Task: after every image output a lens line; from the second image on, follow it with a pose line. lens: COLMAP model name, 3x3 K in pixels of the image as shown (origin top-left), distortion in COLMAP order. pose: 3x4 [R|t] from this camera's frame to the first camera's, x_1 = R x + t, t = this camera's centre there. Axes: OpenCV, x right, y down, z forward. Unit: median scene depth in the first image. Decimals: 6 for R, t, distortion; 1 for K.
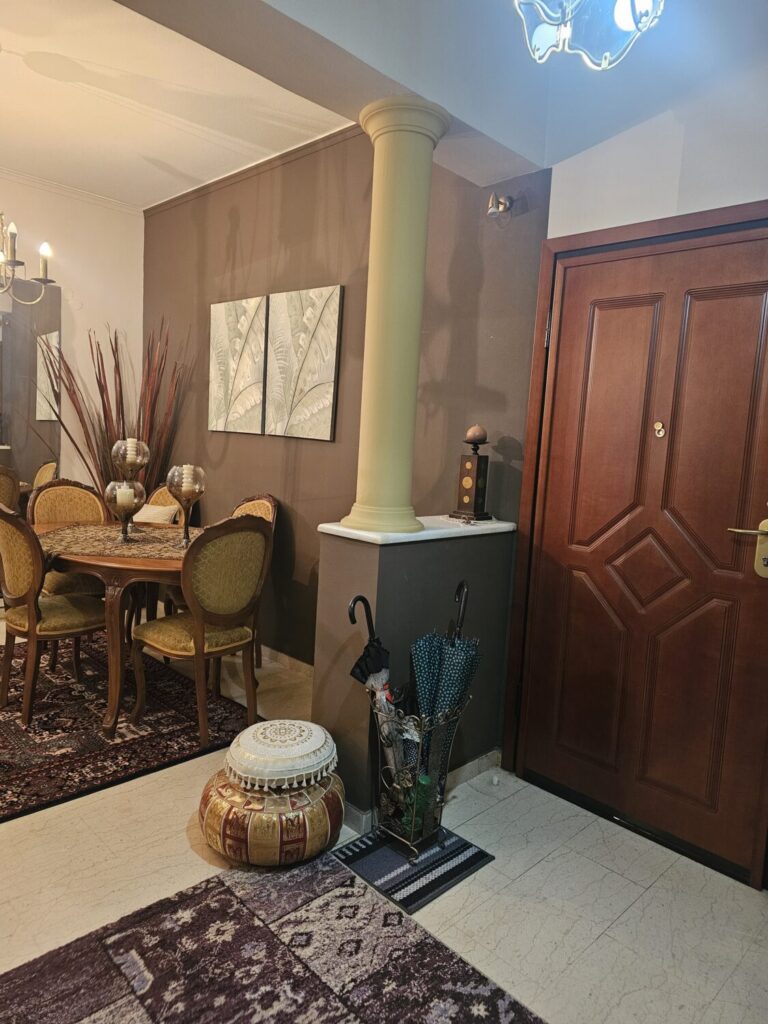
lens RADIAL K [[684.8, 0, 381.9], [0, 684.8, 516.0], [0, 0, 1]] dist [0.048061, -0.026575]
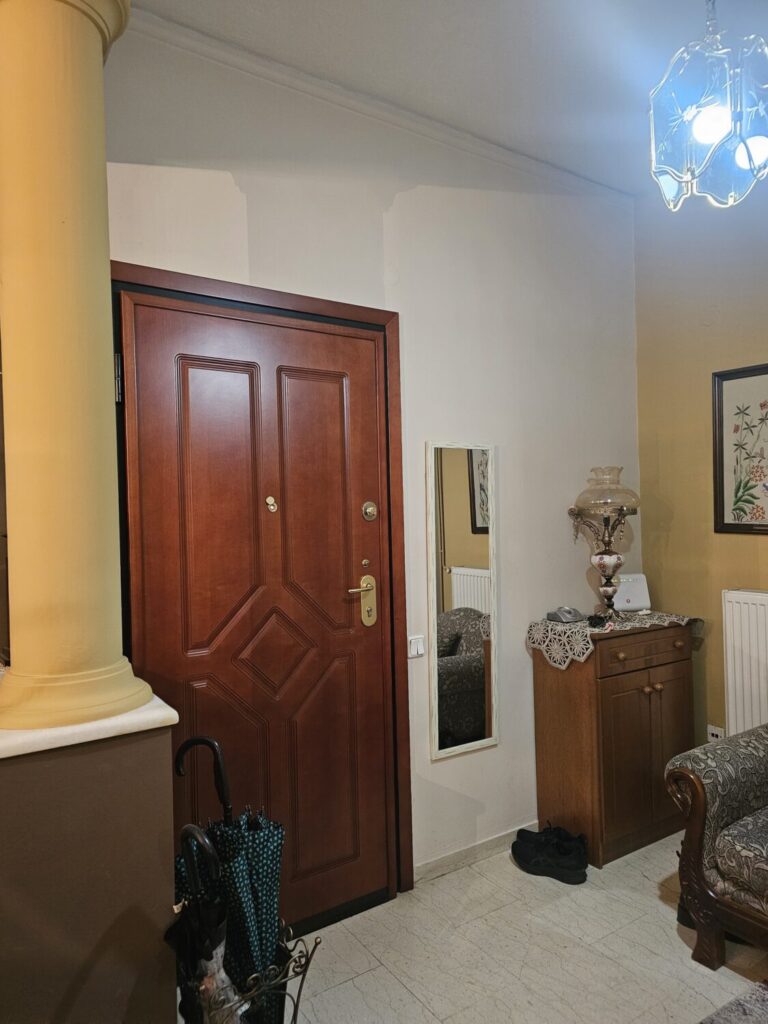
lens RADIAL K [[684.8, 0, 381.9], [0, 684.8, 516.0], [0, 0, 1]] dist [0.048061, -0.026575]
pose [[0.188836, -0.069919, 0.979516, -0.492021], [0.146464, 0.988311, 0.042311, -0.123989], [-0.971025, 0.135474, 0.196869, 0.651507]]
